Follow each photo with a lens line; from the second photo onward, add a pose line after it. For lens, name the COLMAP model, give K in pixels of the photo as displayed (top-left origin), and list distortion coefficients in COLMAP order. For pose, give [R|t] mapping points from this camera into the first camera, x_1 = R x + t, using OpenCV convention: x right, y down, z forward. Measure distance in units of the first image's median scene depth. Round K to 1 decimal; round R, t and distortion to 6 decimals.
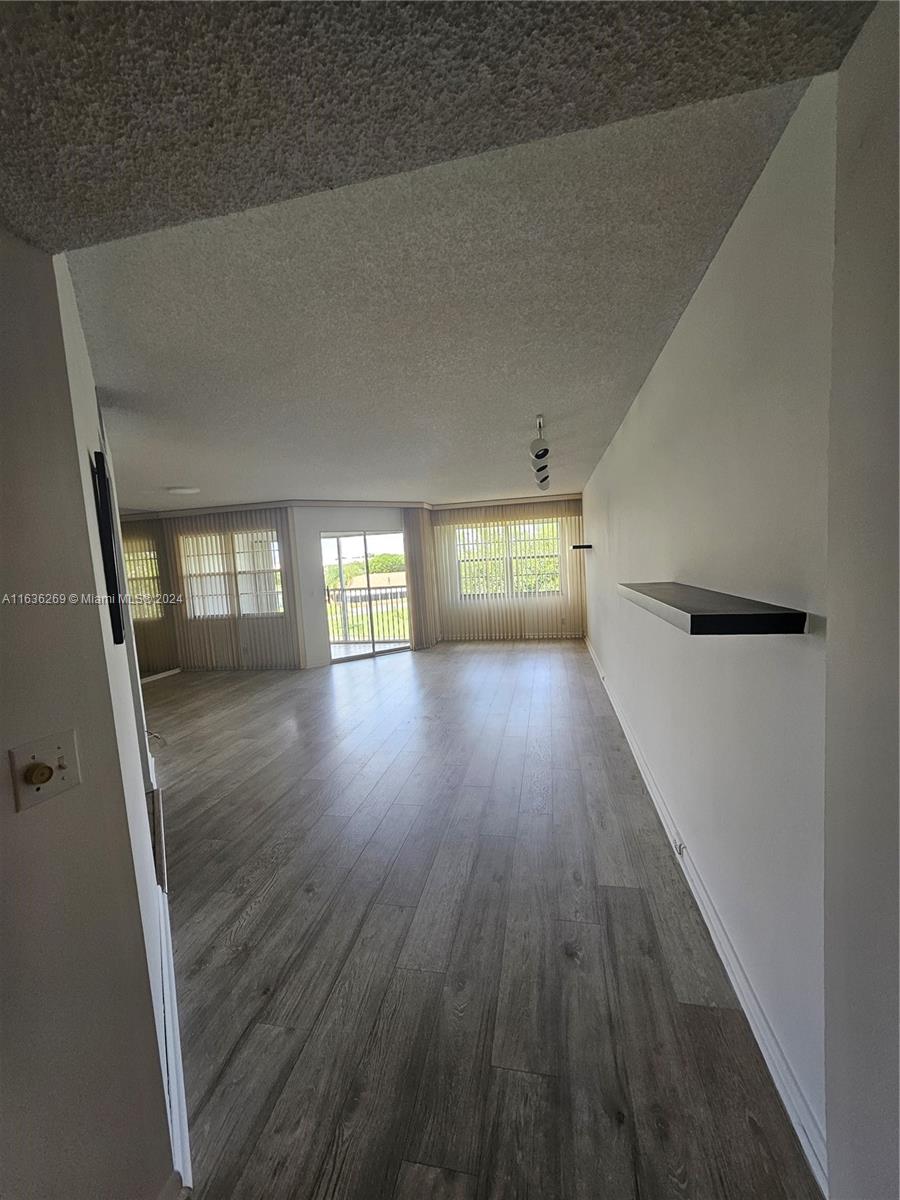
lens RADIAL K [[467.5, 0, 451.5], [0, 467.5, 599.5], [0, 0, 1]] dist [0.000277, 0.001488]
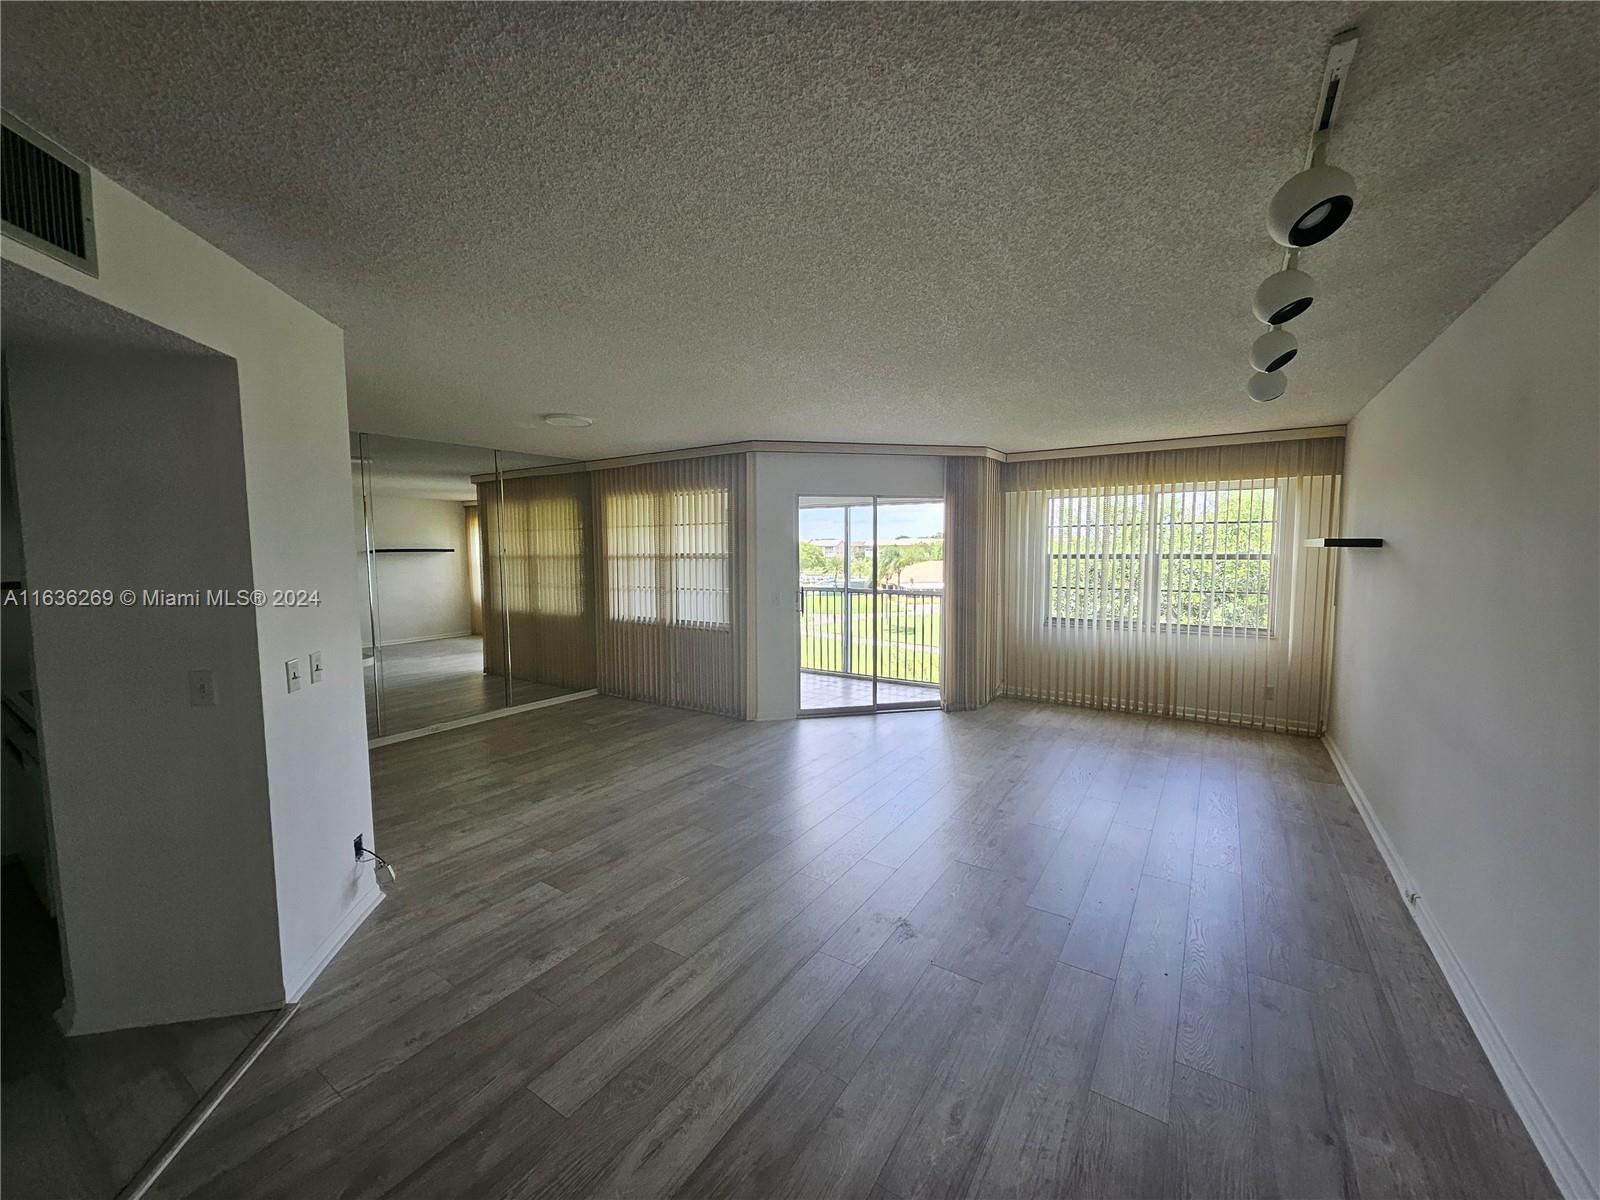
lens RADIAL K [[623.3, 0, 806.5], [0, 623.3, 596.0], [0, 0, 1]] dist [0.000277, 0.001488]
pose [[0.926141, 0.081574, -0.368250, 0.068948], [-0.080360, 0.996591, 0.018659, -0.072206], [0.368516, 0.012312, 0.929540, 0.592423]]
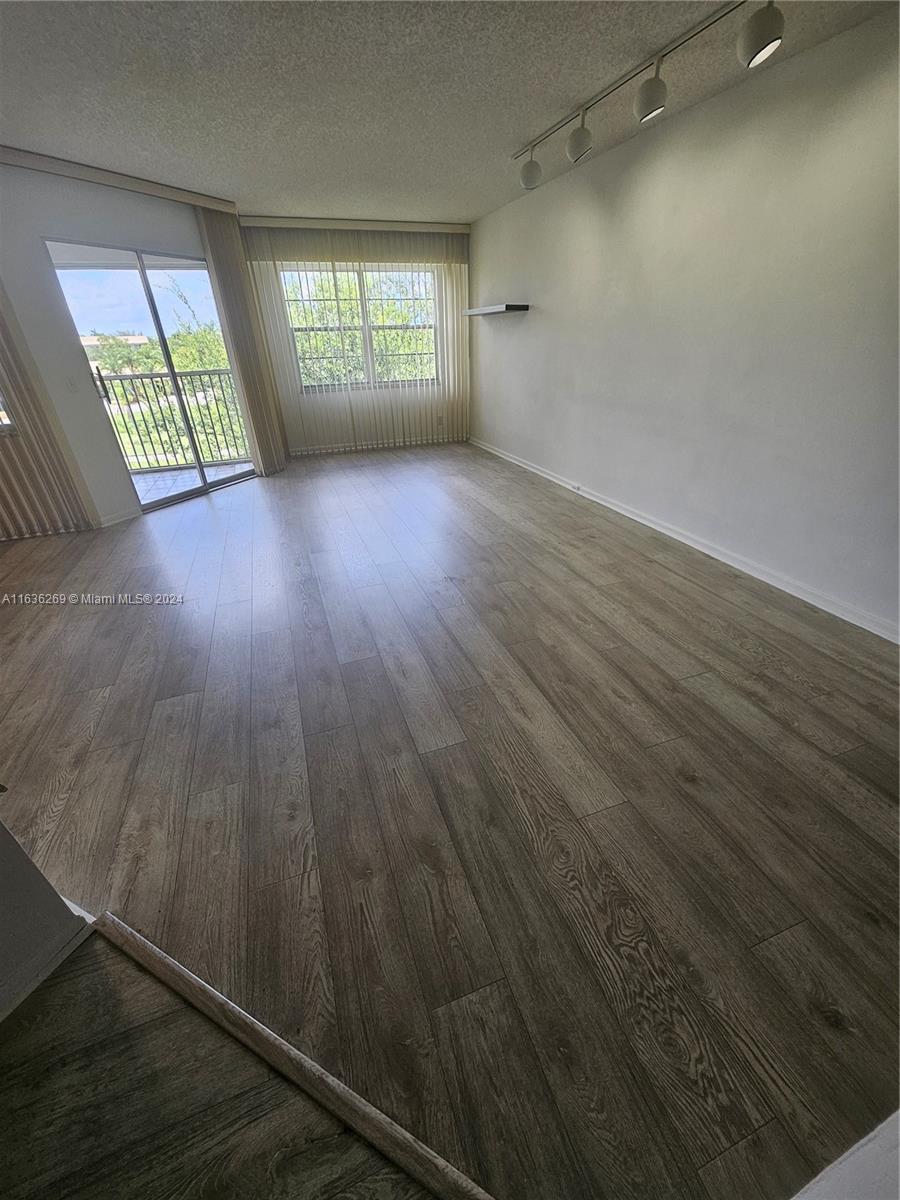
lens RADIAL K [[467.5, 0, 448.1], [0, 467.5, 606.8], [0, 0, 1]] dist [0.000277, 0.001488]
pose [[0.858209, -0.227156, 0.460302, -0.507193], [0.021708, 0.912008, 0.409597, 0.022933], [-0.512842, -0.341527, 0.787624, 0.643935]]
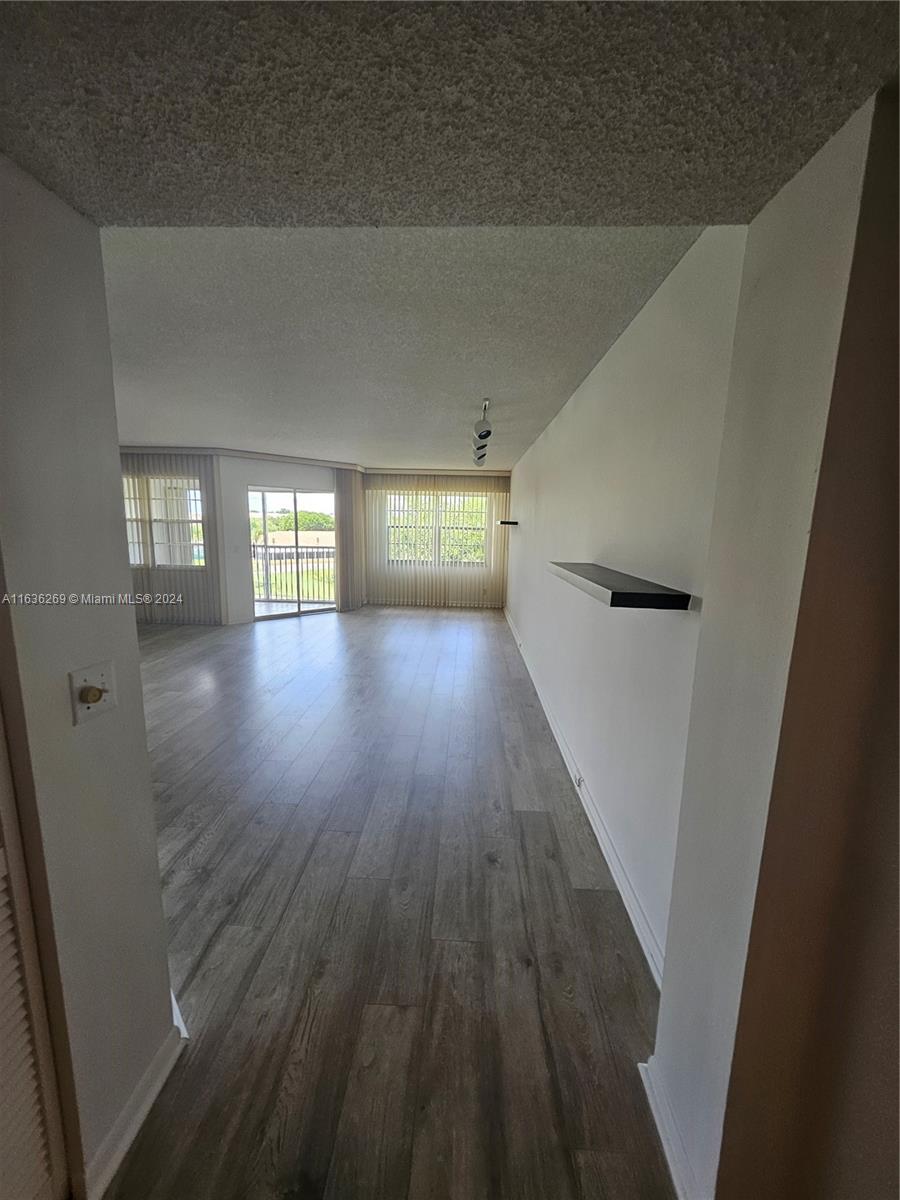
lens RADIAL K [[467.5, 0, 448.1], [0, 467.5, 599.1], [0, 0, 1]] dist [0.000277, 0.001488]
pose [[0.983990, 0.054211, 0.169781, -0.055947], [-0.066049, 0.995706, 0.064866, -0.000515], [-0.165535, -0.075041, 0.983345, -0.074571]]
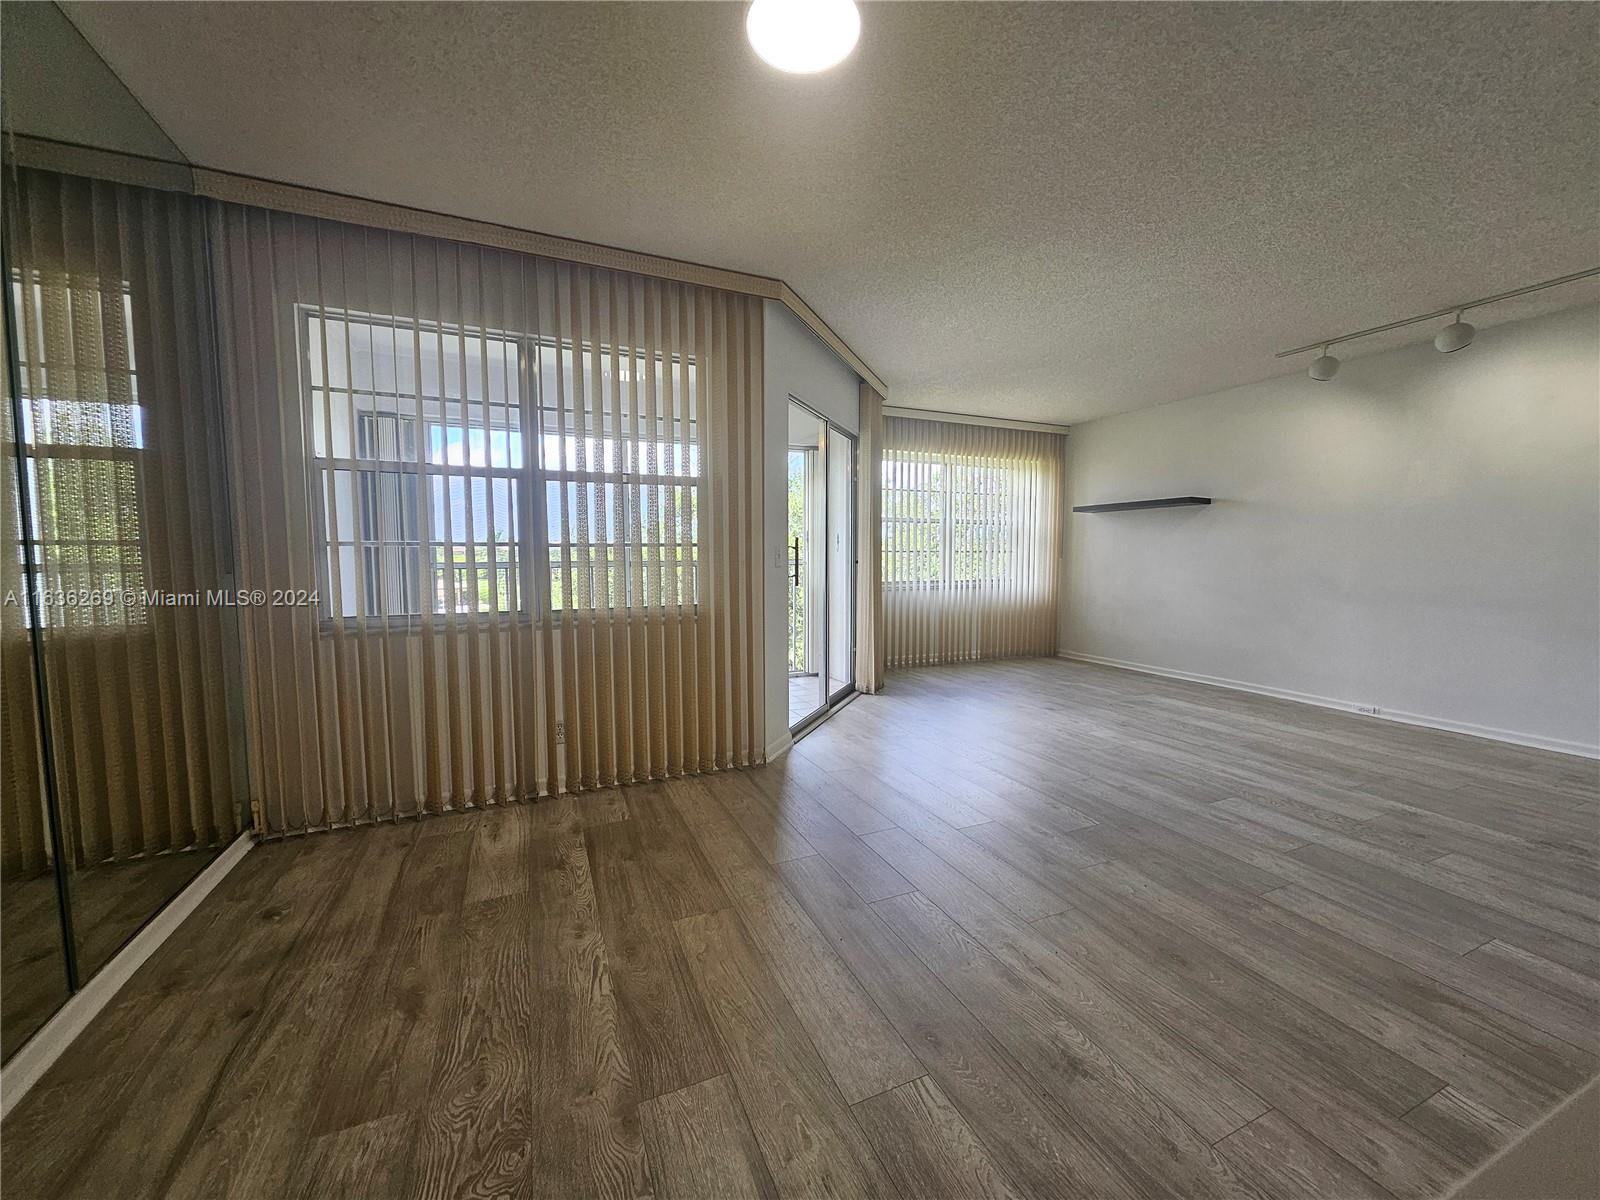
lens RADIAL K [[623.3, 0, 808.7], [0, 623.3, 607.9], [0, 0, 1]] dist [0.000277, 0.001488]
pose [[0.816172, 0.005380, 0.577784, -1.217871], [0.003179, 0.999900, -0.013801, 0.074680], [-0.577800, 0.013101, 0.816073, 1.271062]]
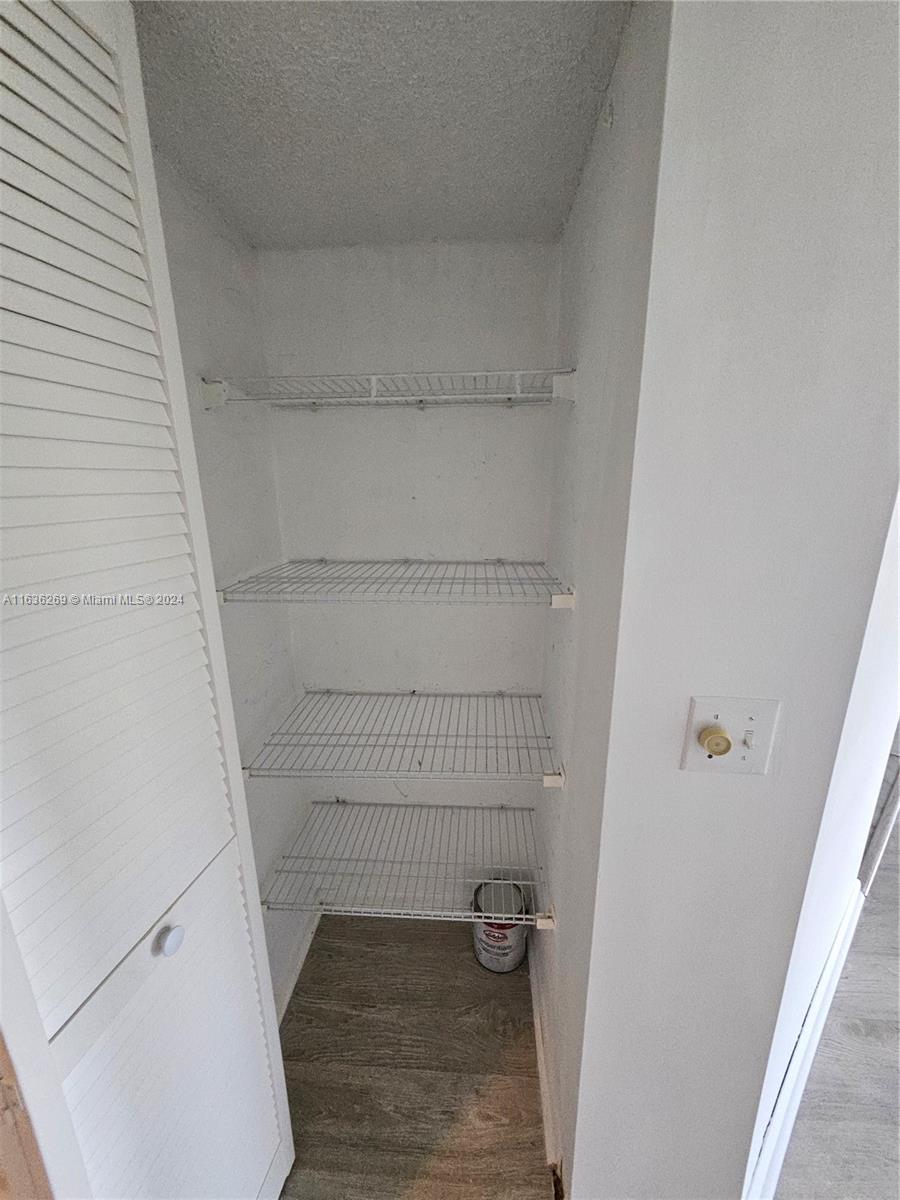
lens RADIAL K [[467.5, 0, 453.7], [0, 467.5, 600.7], [0, 0, 1]] dist [0.000277, 0.001488]
pose [[0.132417, 0.322249, -0.937348, -0.083268], [-0.078645, 0.946110, 0.314152, -0.009465], [0.988069, 0.032119, 0.150624, 0.125272]]
